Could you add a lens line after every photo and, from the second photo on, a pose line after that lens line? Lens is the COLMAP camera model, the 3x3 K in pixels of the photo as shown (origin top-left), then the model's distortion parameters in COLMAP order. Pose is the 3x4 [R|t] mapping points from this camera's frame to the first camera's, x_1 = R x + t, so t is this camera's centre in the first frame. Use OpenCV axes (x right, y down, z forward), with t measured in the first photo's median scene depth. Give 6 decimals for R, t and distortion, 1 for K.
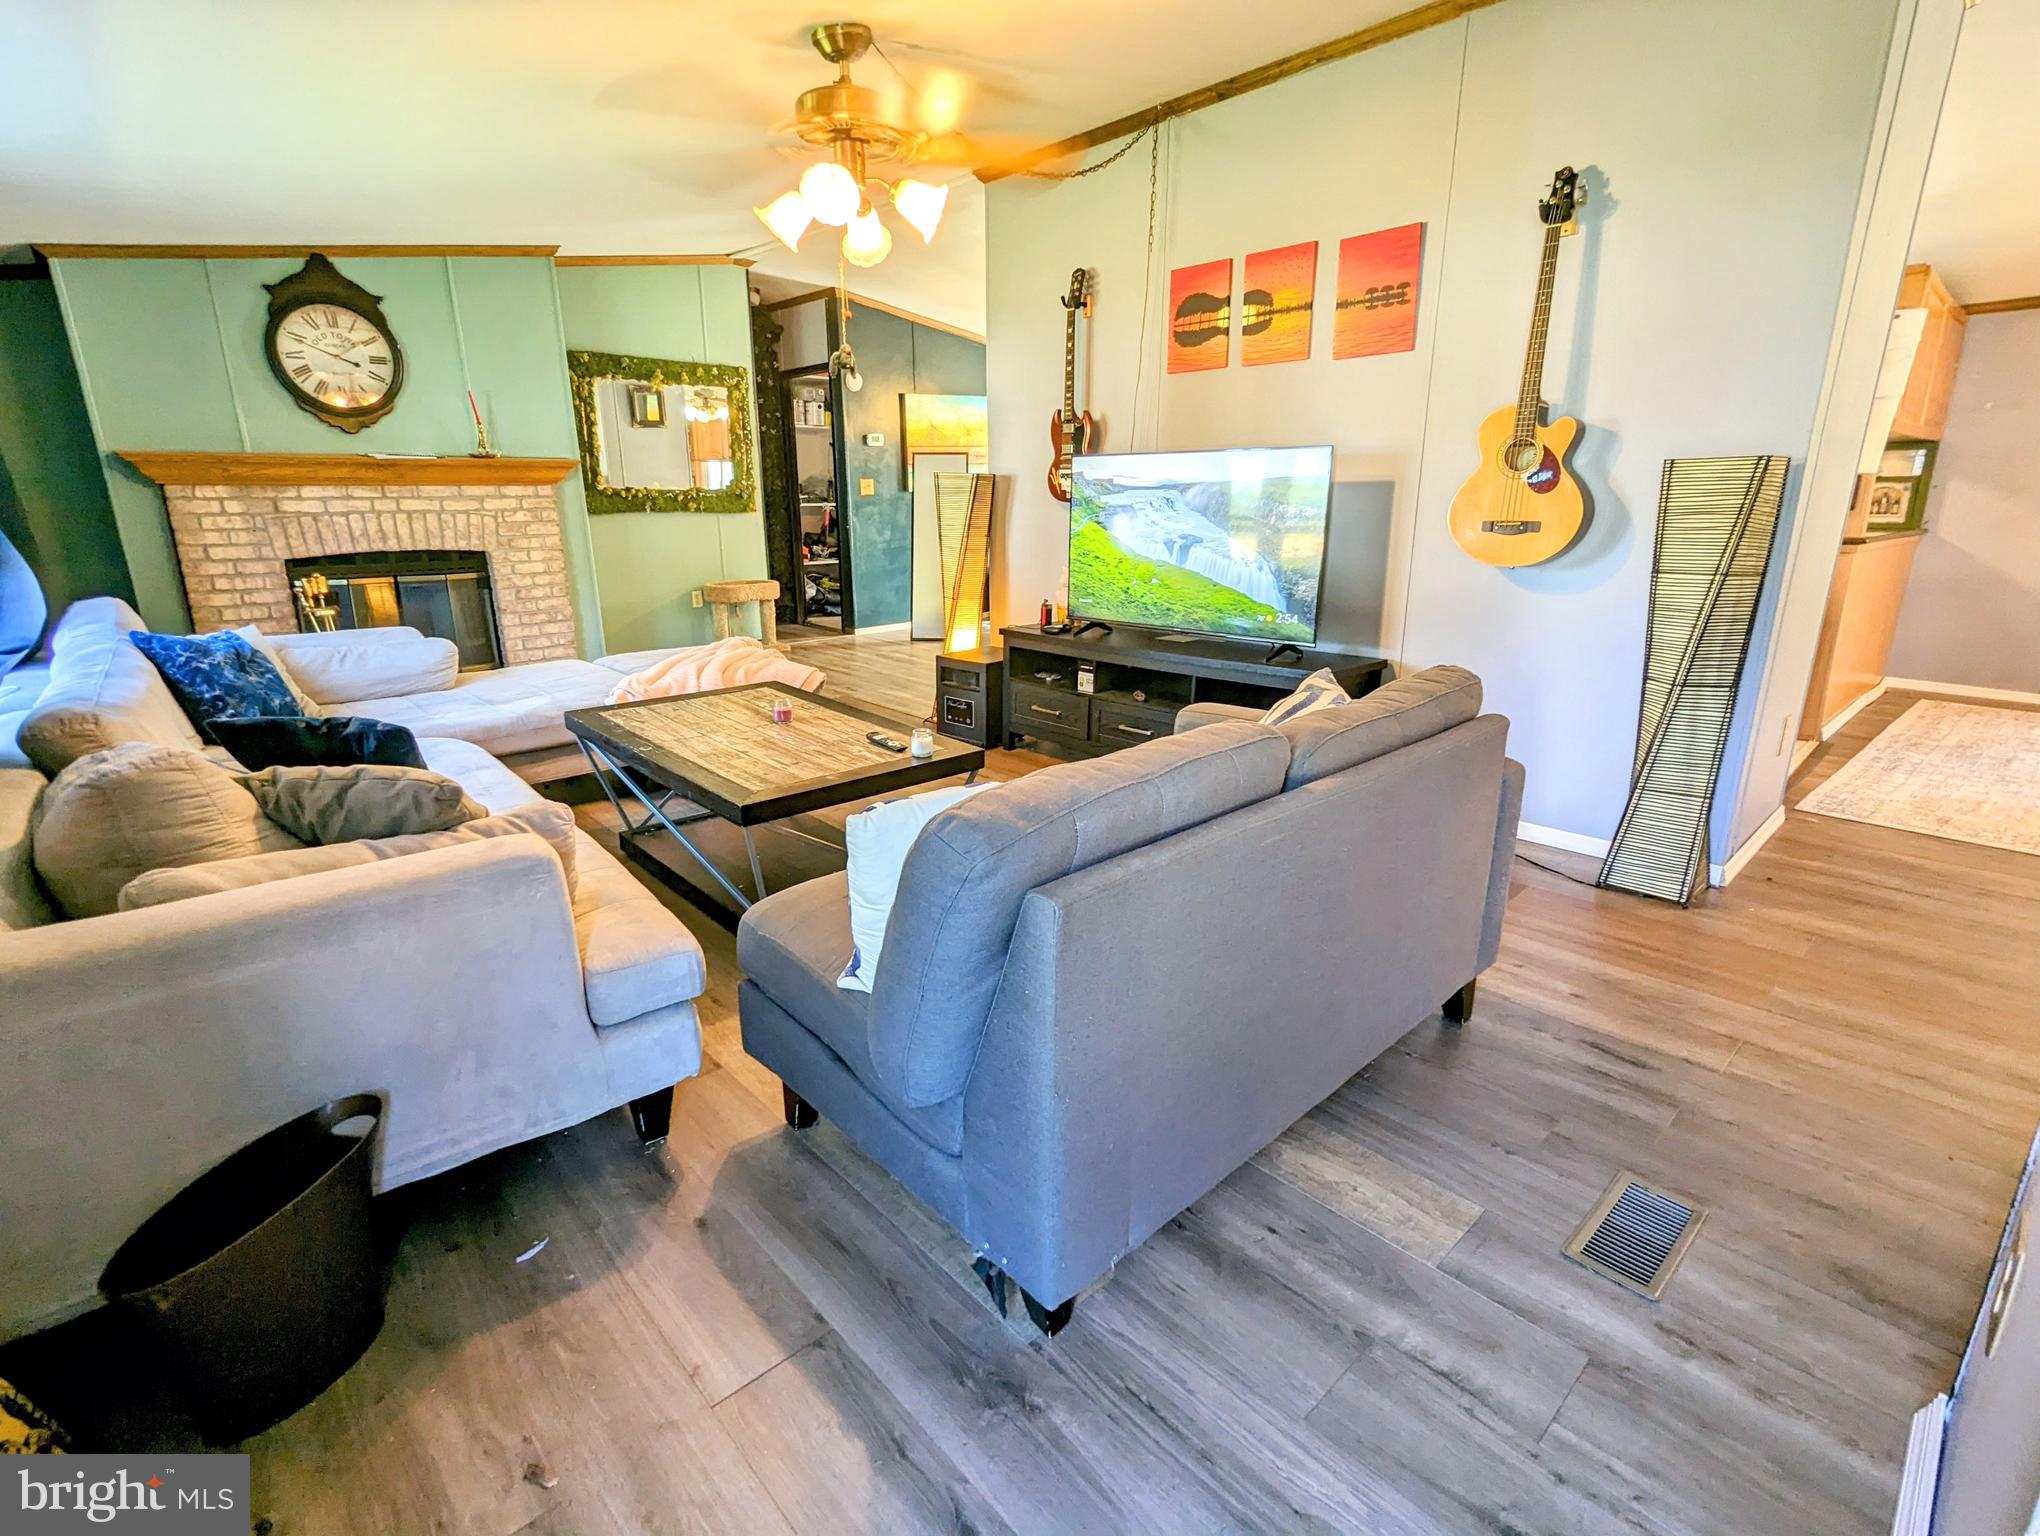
lens RADIAL K [[973.4, 0, 1013.1], [0, 973.4, 767.5], [0, 0, 1]] dist [0.000362, 0.001524]
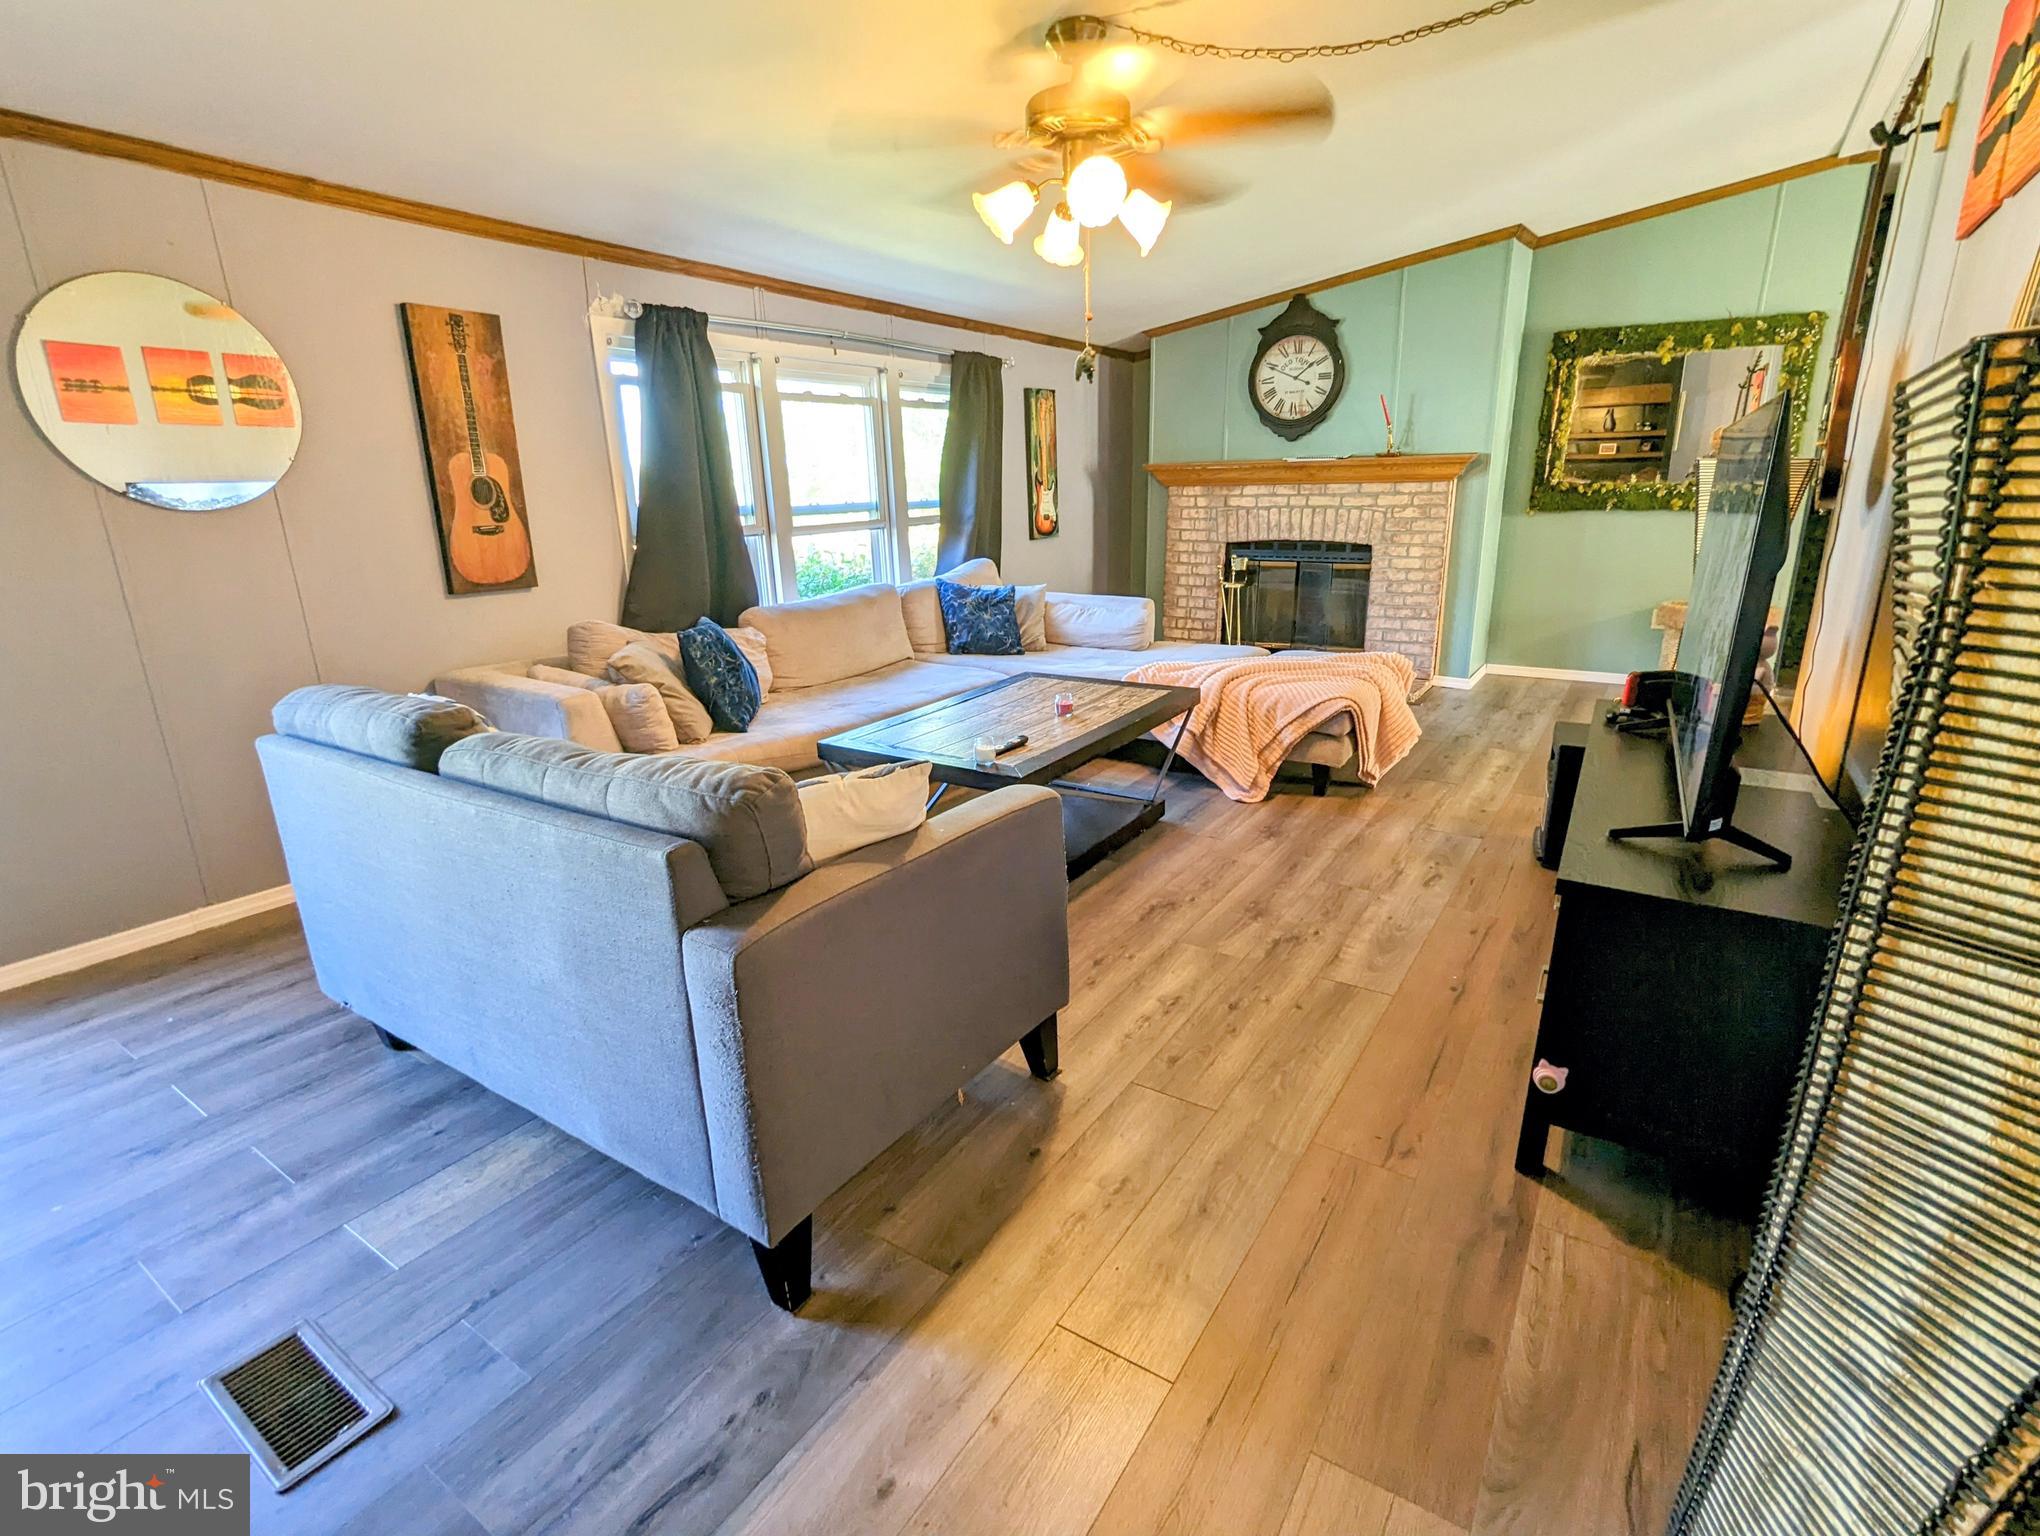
lens RADIAL K [[973.4, 0, 1014.2], [0, 973.4, 768.8], [0, 0, 1]] dist [0.000362, 0.001524]
pose [[0.241168, 0.266151, -0.933275, 0.452866], [-0.253051, 0.945639, 0.204286, -0.116022], [0.936911, 0.186899, 0.295408, 0.388035]]
